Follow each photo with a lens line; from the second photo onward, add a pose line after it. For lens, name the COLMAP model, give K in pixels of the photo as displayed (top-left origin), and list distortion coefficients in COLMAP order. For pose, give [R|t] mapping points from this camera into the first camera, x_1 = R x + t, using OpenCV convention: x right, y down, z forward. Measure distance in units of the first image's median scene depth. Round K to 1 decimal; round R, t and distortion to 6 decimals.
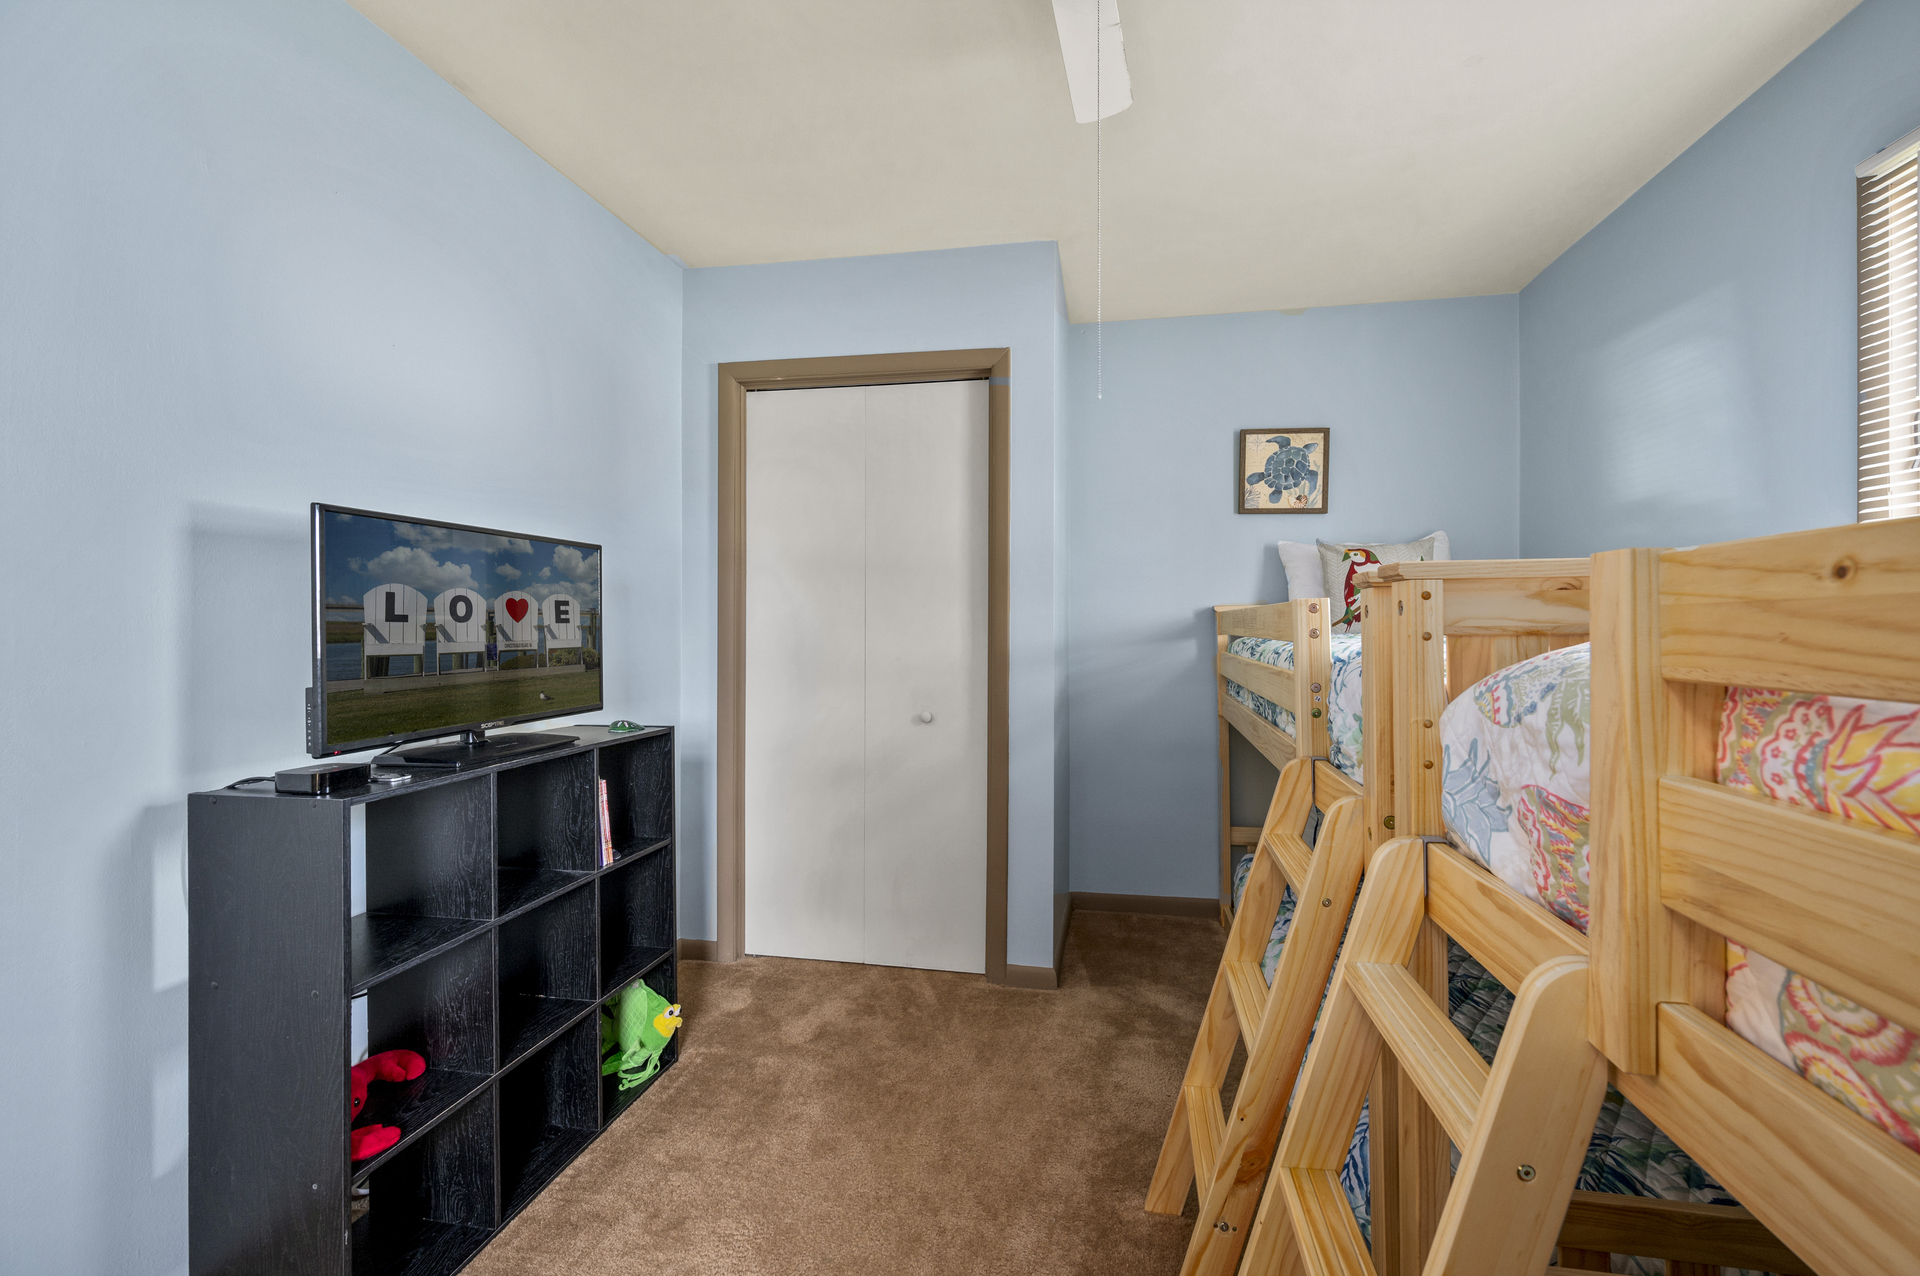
lens RADIAL K [[765.1, 0, 966.3], [0, 765.1, 624.4], [0, 0, 1]] dist [0.000853, 0.000669]
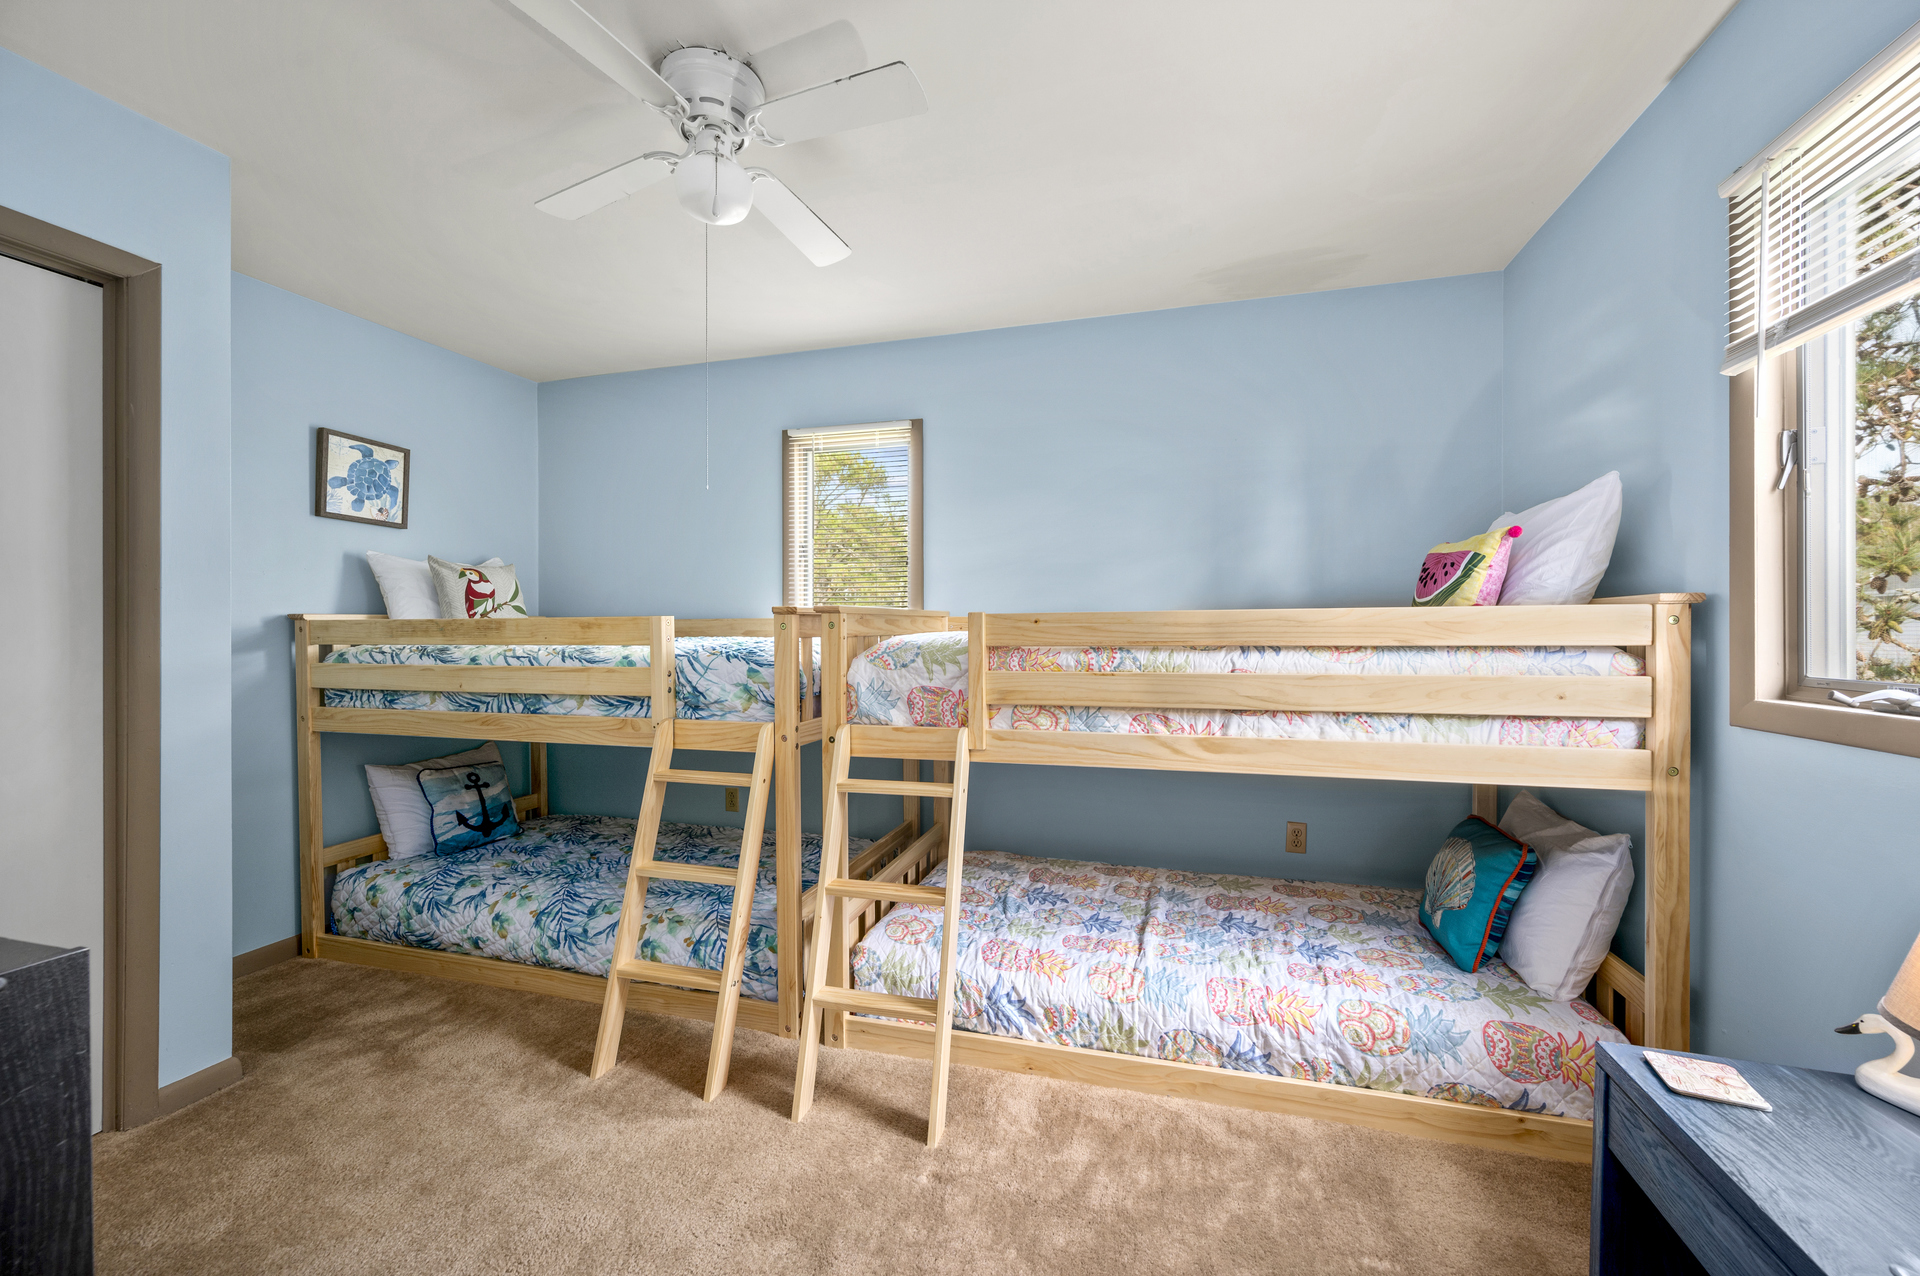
lens RADIAL K [[765.1, 0, 963.9], [0, 765.1, 635.3], [0, 0, 1]] dist [0.000853, 0.000669]
pose [[0.105985, -0.005745, 0.994351, -0.505088], [0.002366, 0.999982, 0.005525, -0.001728], [-0.994365, 0.001767, 0.105997, 0.115928]]
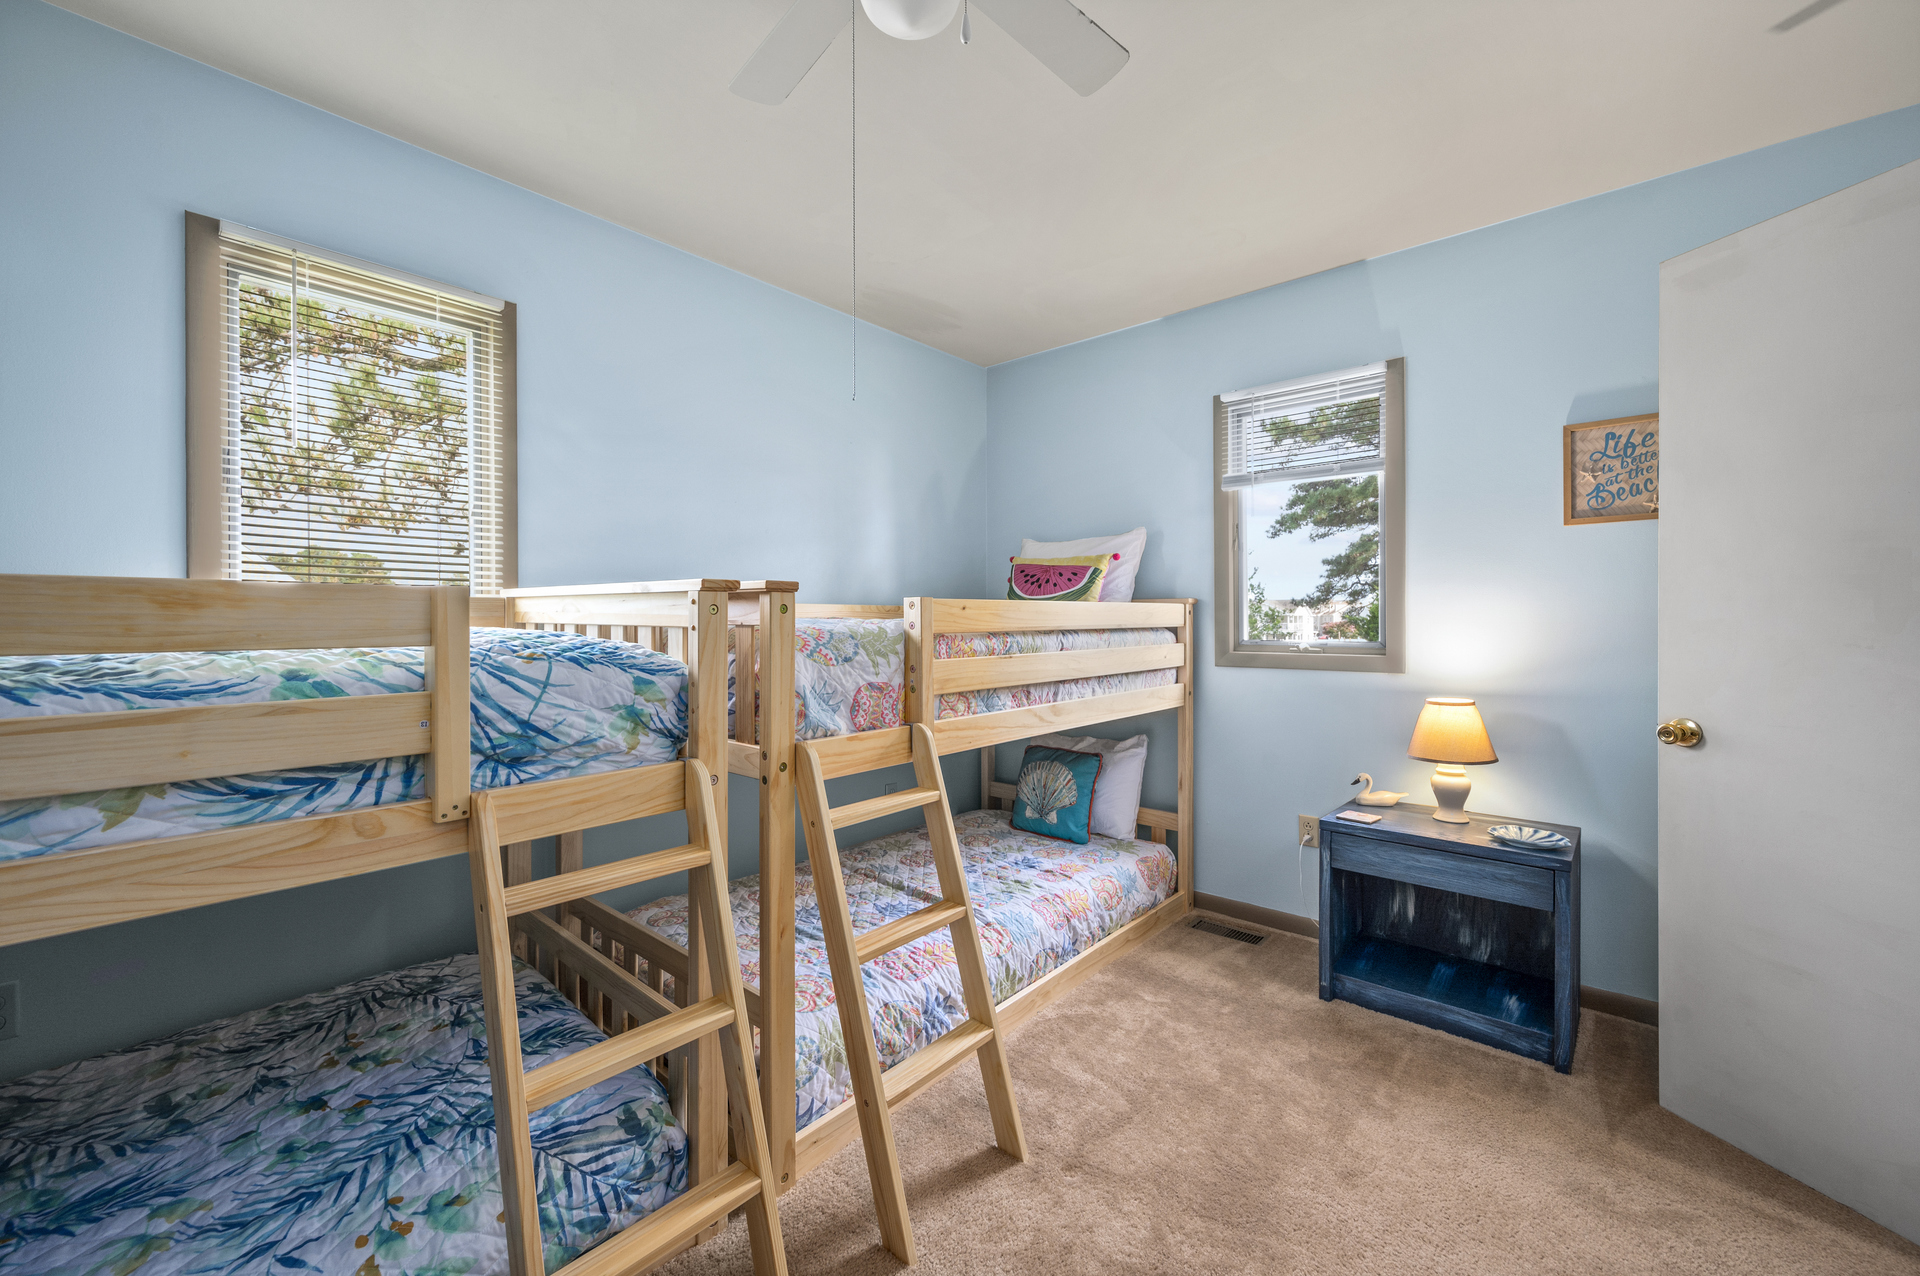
lens RADIAL K [[765.1, 0, 962.4], [0, 765.1, 623.9], [0, 0, 1]] dist [0.000853, 0.000669]
pose [[-0.858289, -0.000302, 0.513167, -0.189090], [0.002910, 0.999981, 0.005456, 0.000149], [-0.513158, 0.006176, -0.858272, 0.674236]]
